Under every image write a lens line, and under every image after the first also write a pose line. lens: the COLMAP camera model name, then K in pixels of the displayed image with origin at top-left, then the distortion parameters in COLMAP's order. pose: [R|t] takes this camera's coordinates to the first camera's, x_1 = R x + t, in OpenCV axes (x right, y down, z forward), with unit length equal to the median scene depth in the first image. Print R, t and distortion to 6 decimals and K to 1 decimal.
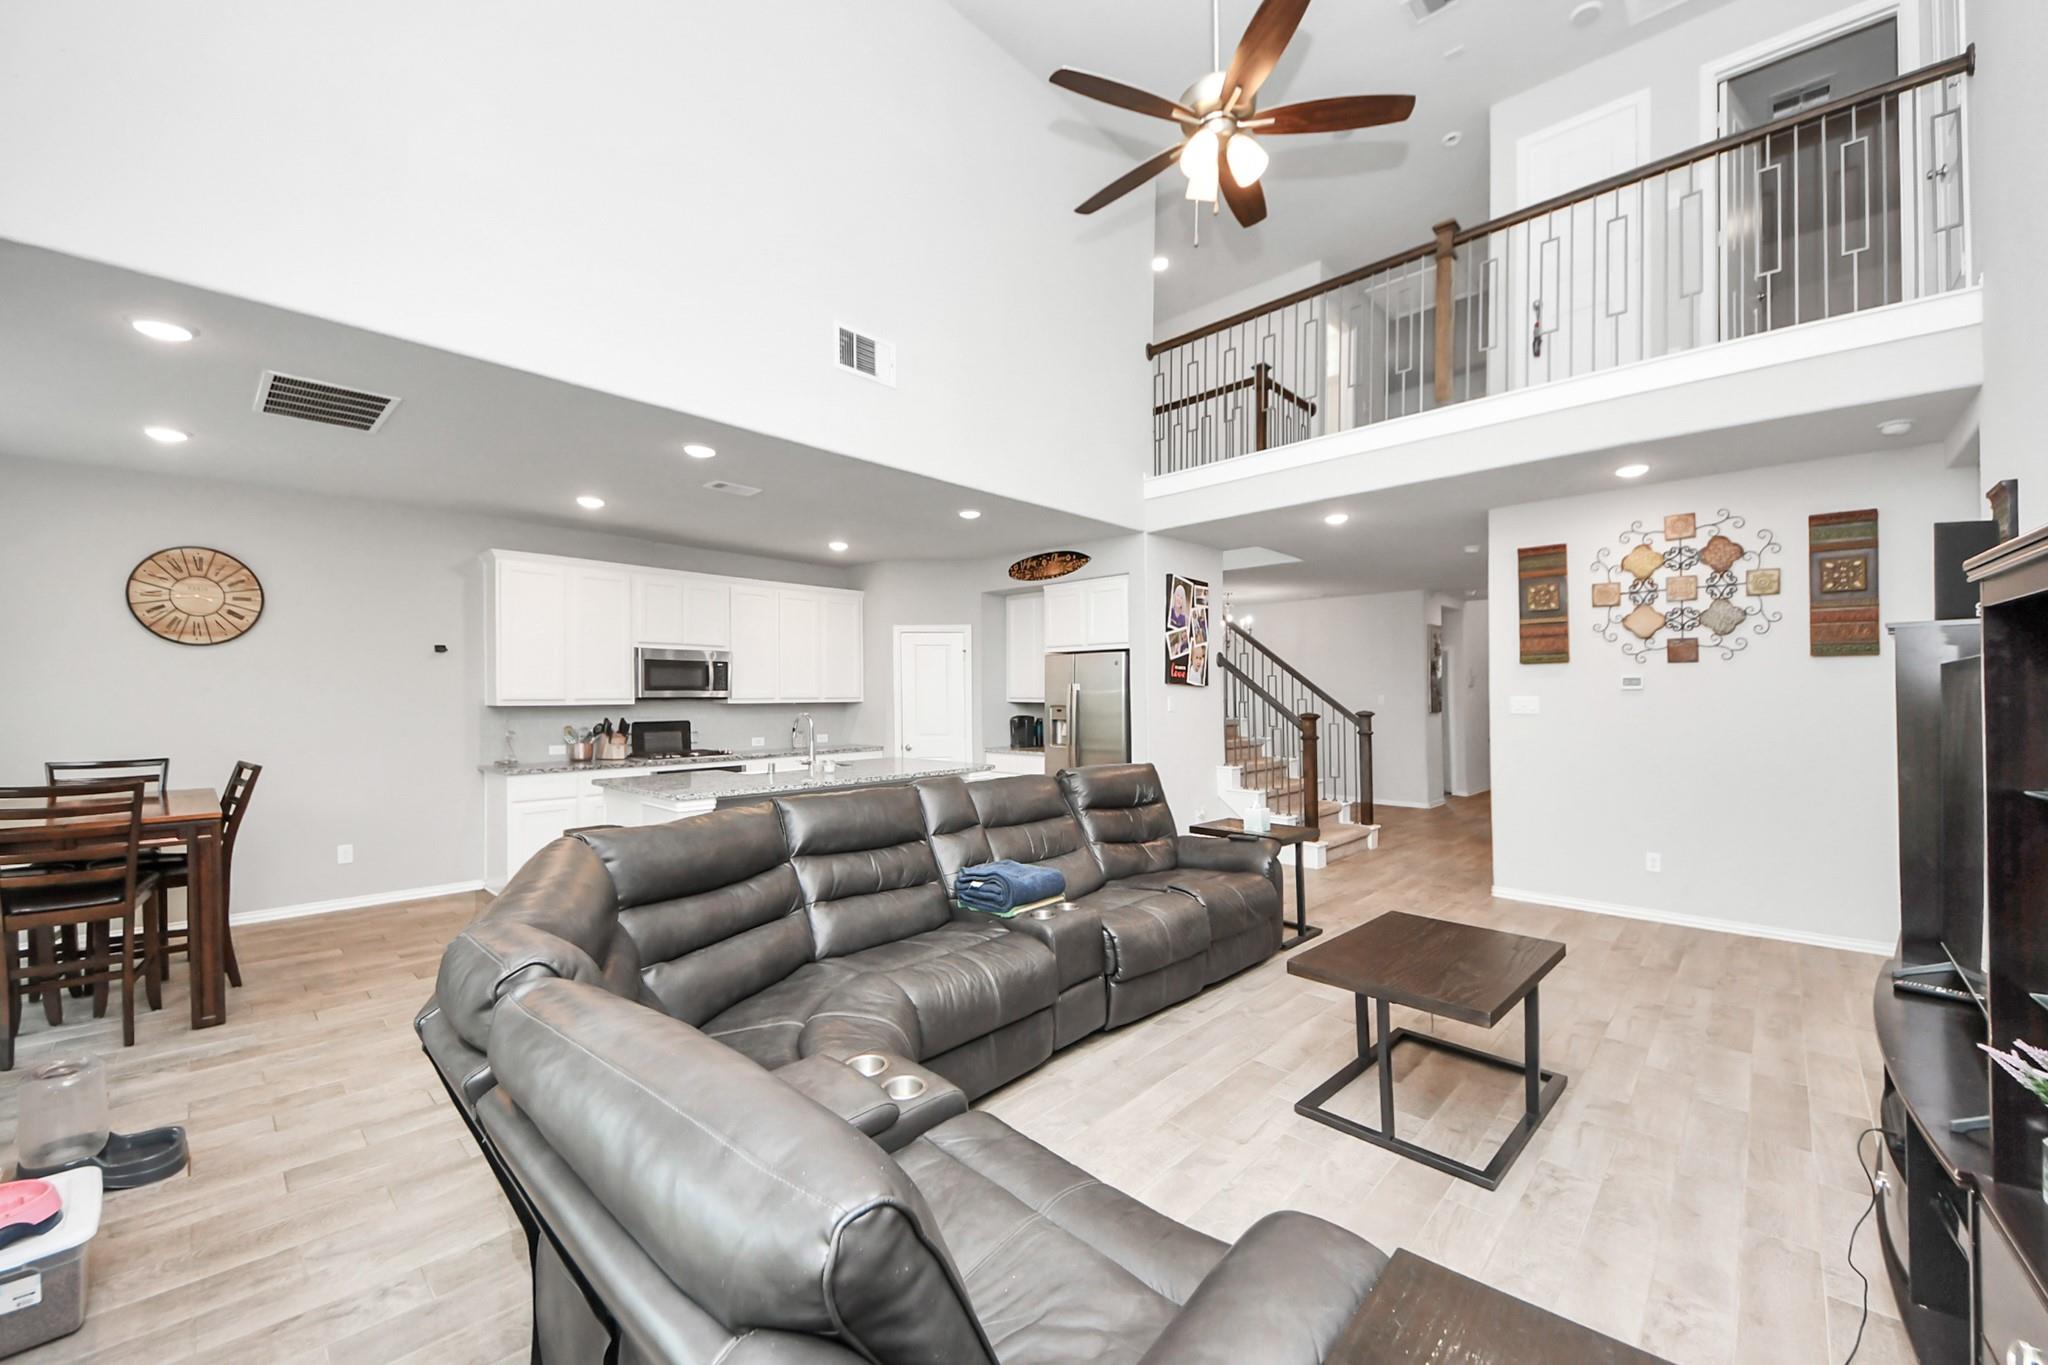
lens RADIAL K [[806.6, 0, 1023.6], [0, 806.6, 688.9], [0, 0, 1]] dist [0.002185, 0.000114]
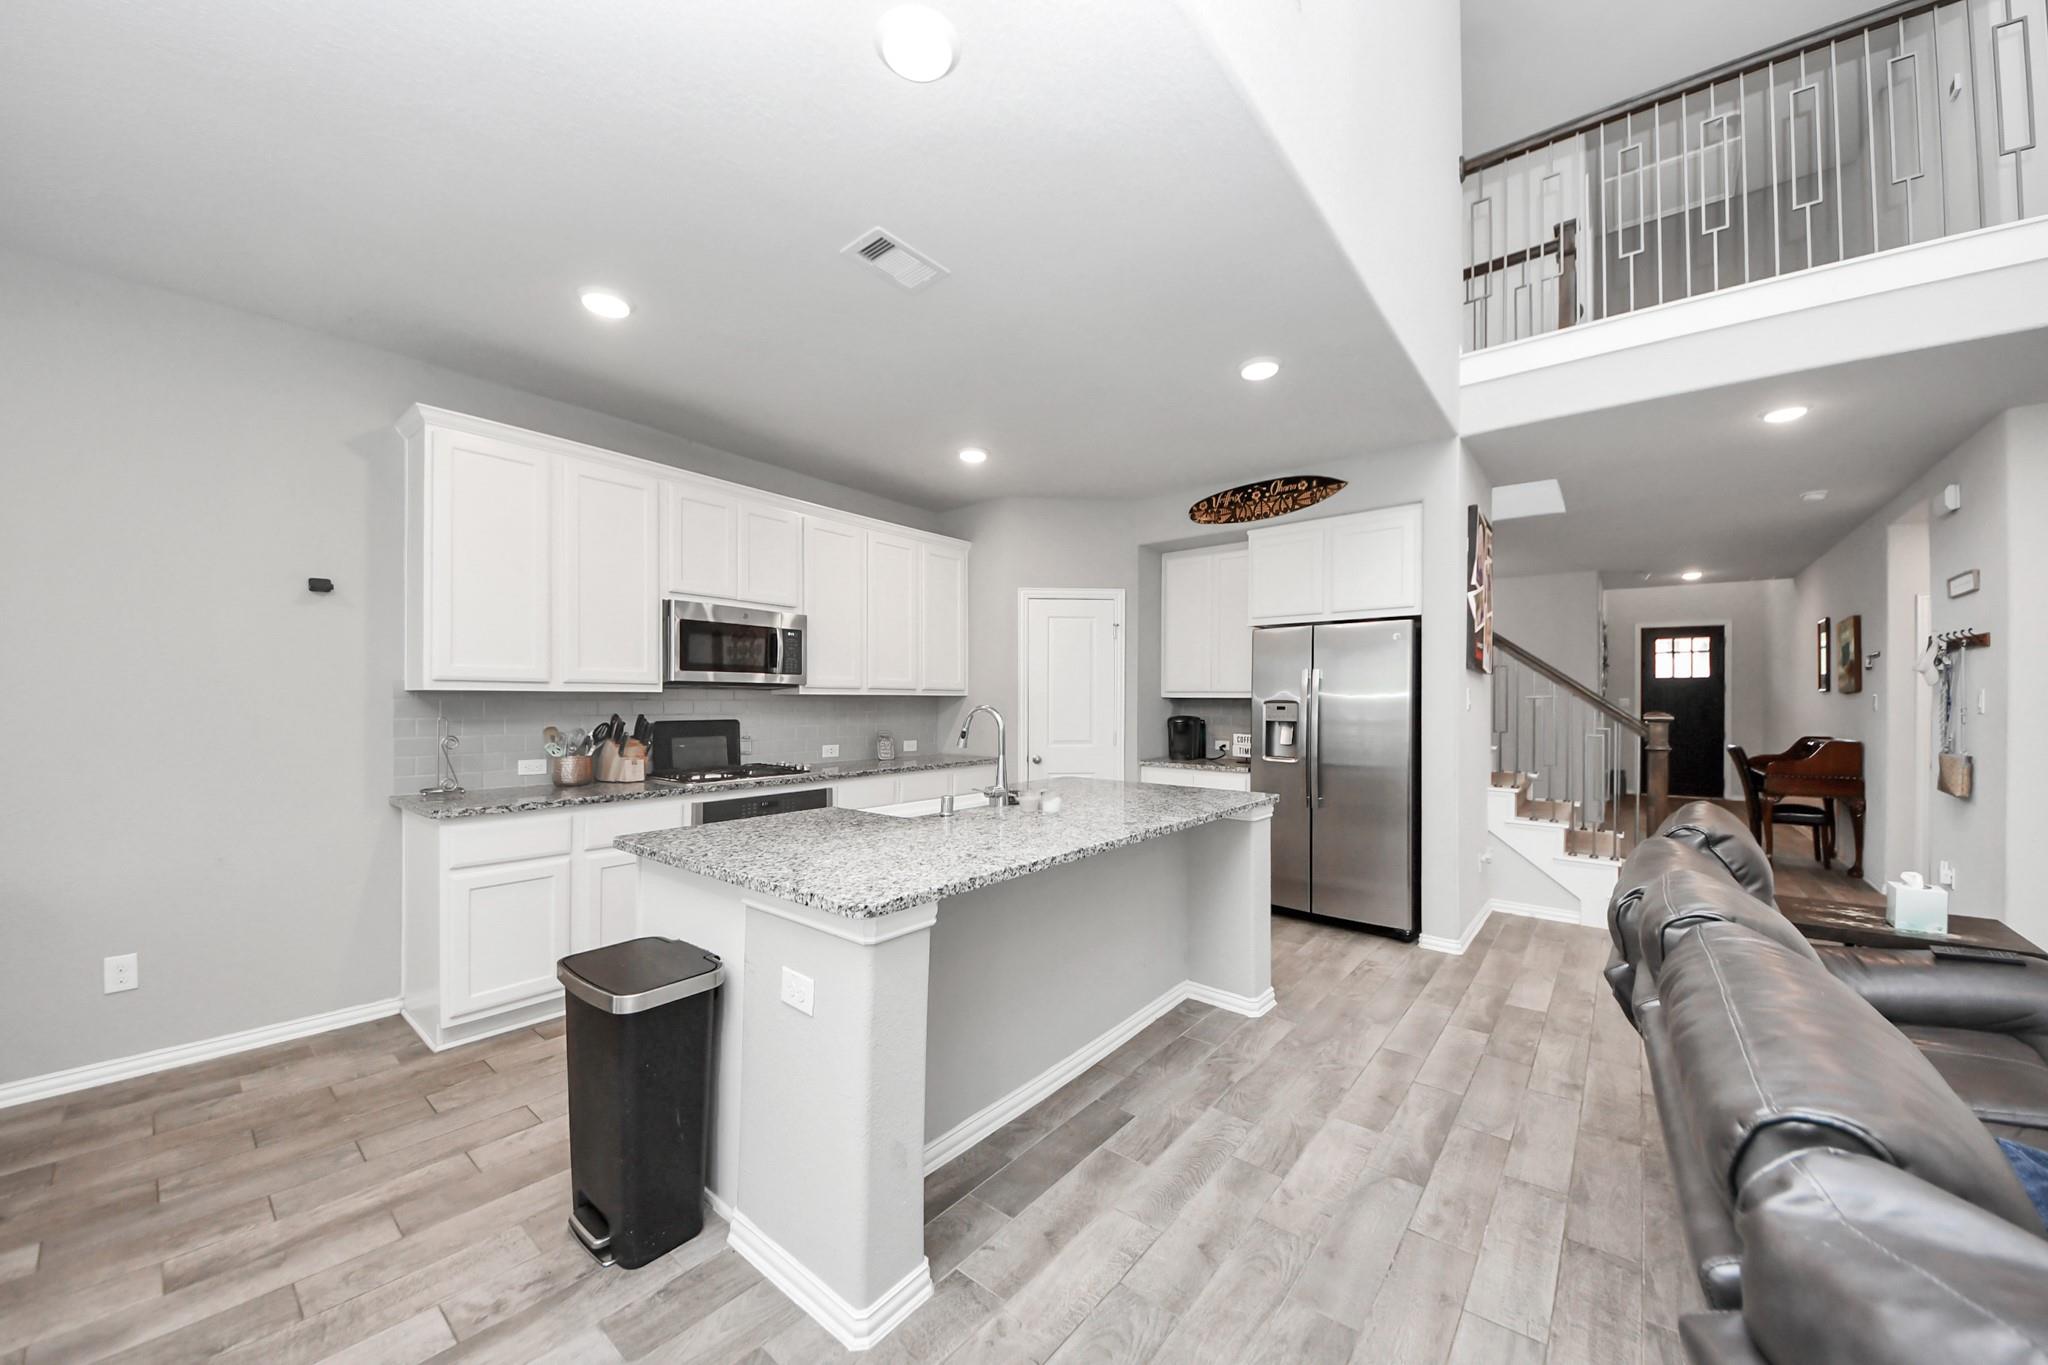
lens RADIAL K [[750.8, 0, 1023.9], [0, 750.8, 695.2], [0, 0, 1]] dist [-0.016669, -0.001025]
pose [[0.996748, 0.004711, 0.080443, -0.253717], [-0.004554, 0.999987, -0.002135, 0.021118], [-0.080452, 0.001761, 0.996757, 0.411283]]
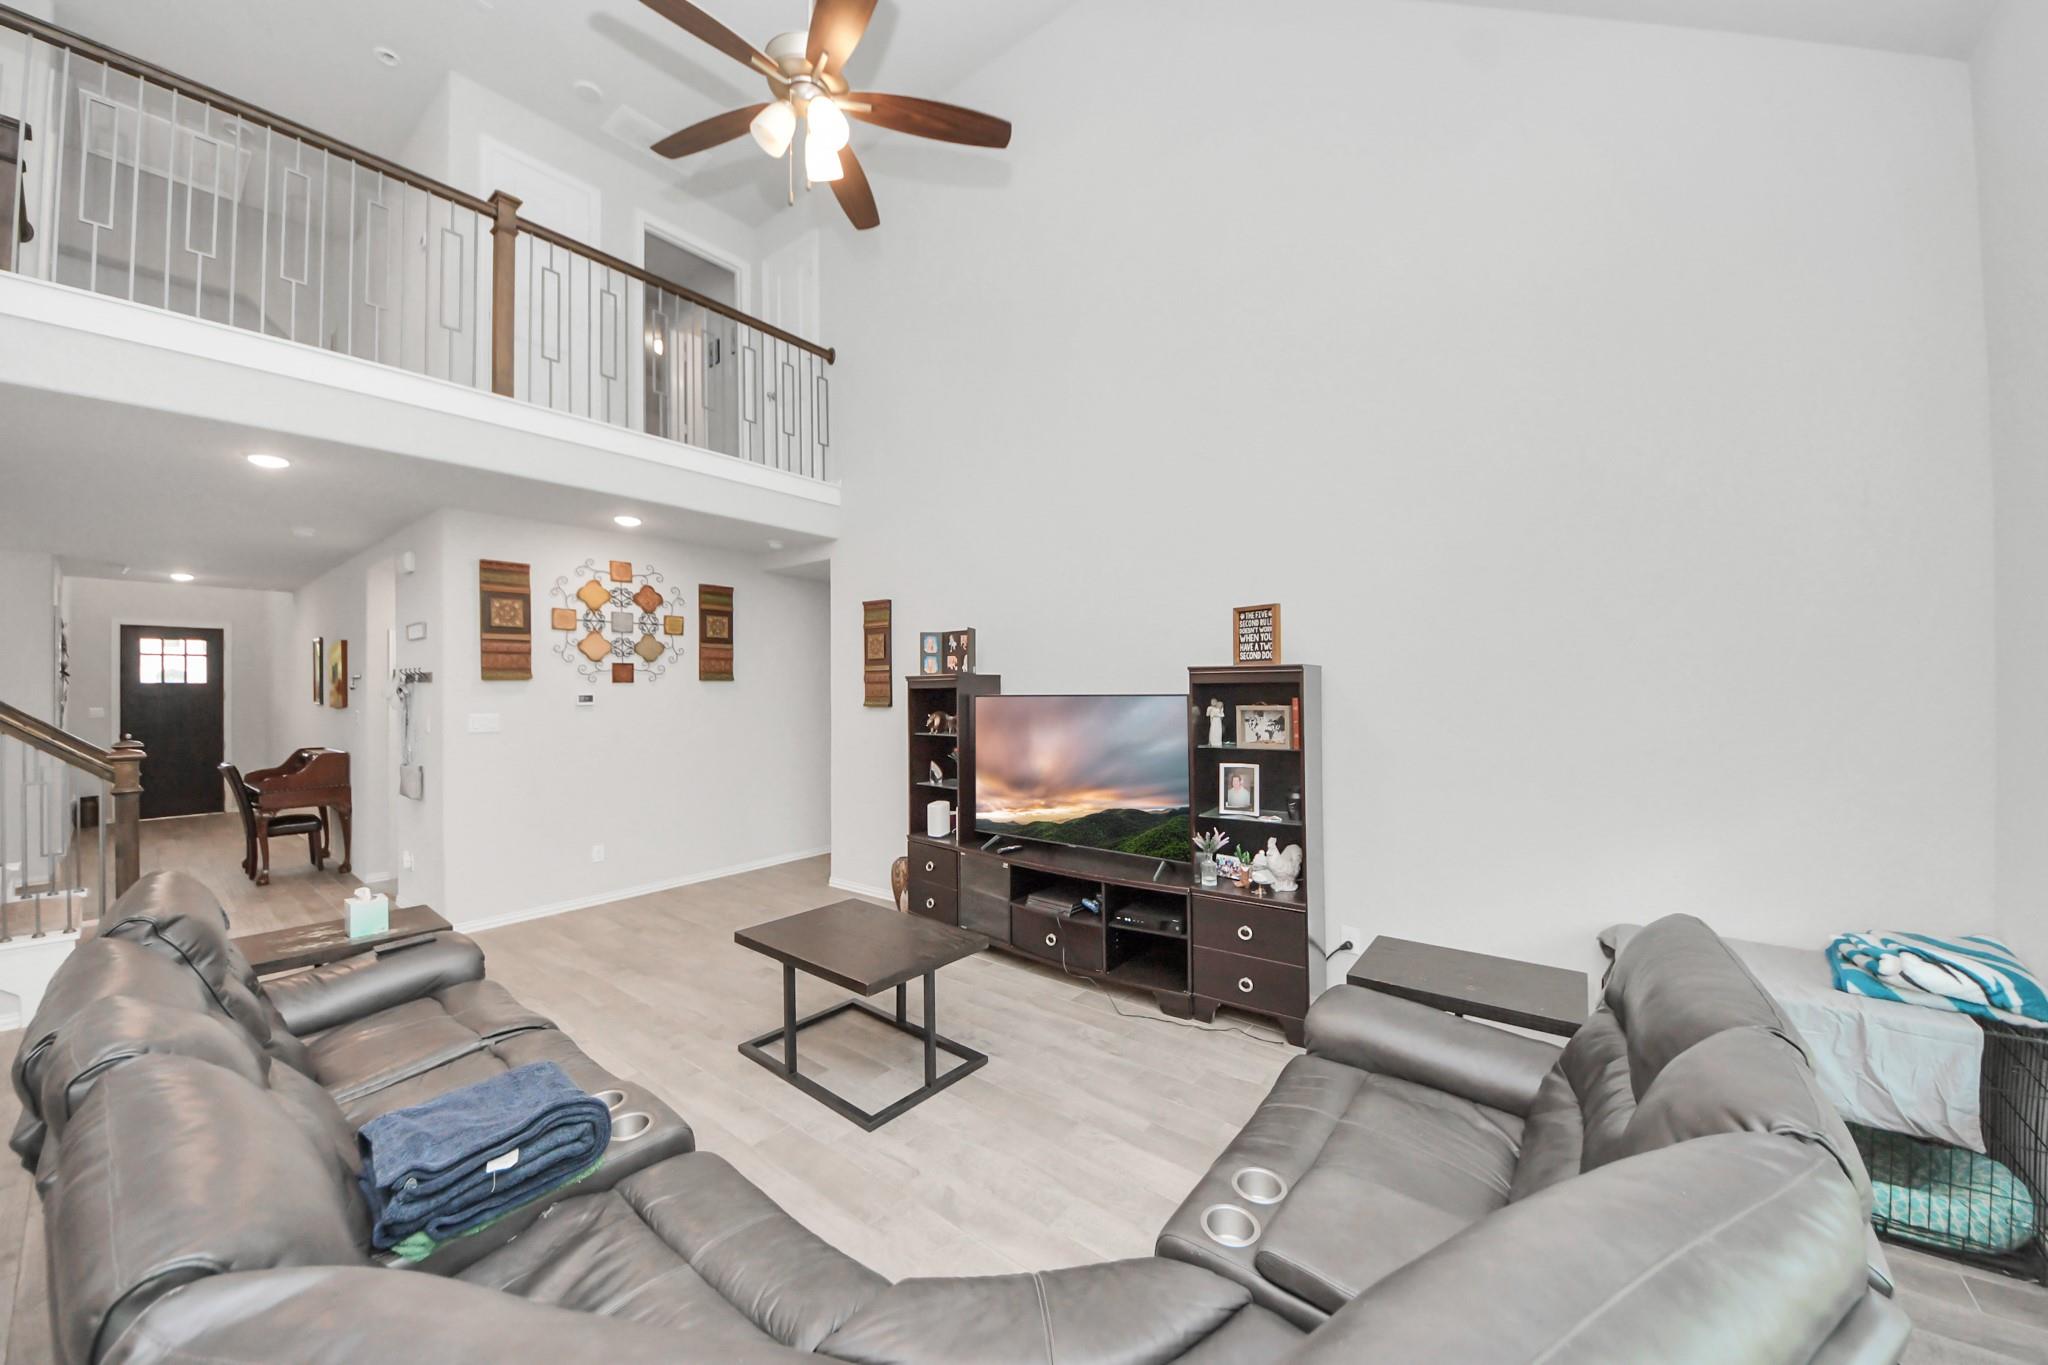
lens RADIAL K [[750.8, 0, 1029.2], [0, 750.8, 689.5], [0, 0, 1]] dist [-0.016669, -0.001025]
pose [[-0.094801, 0.008668, 0.995459, -0.269273], [0.001694, 0.999962, -0.008546, -0.009776], [-0.995495, 0.000876, -0.094812, 0.377299]]
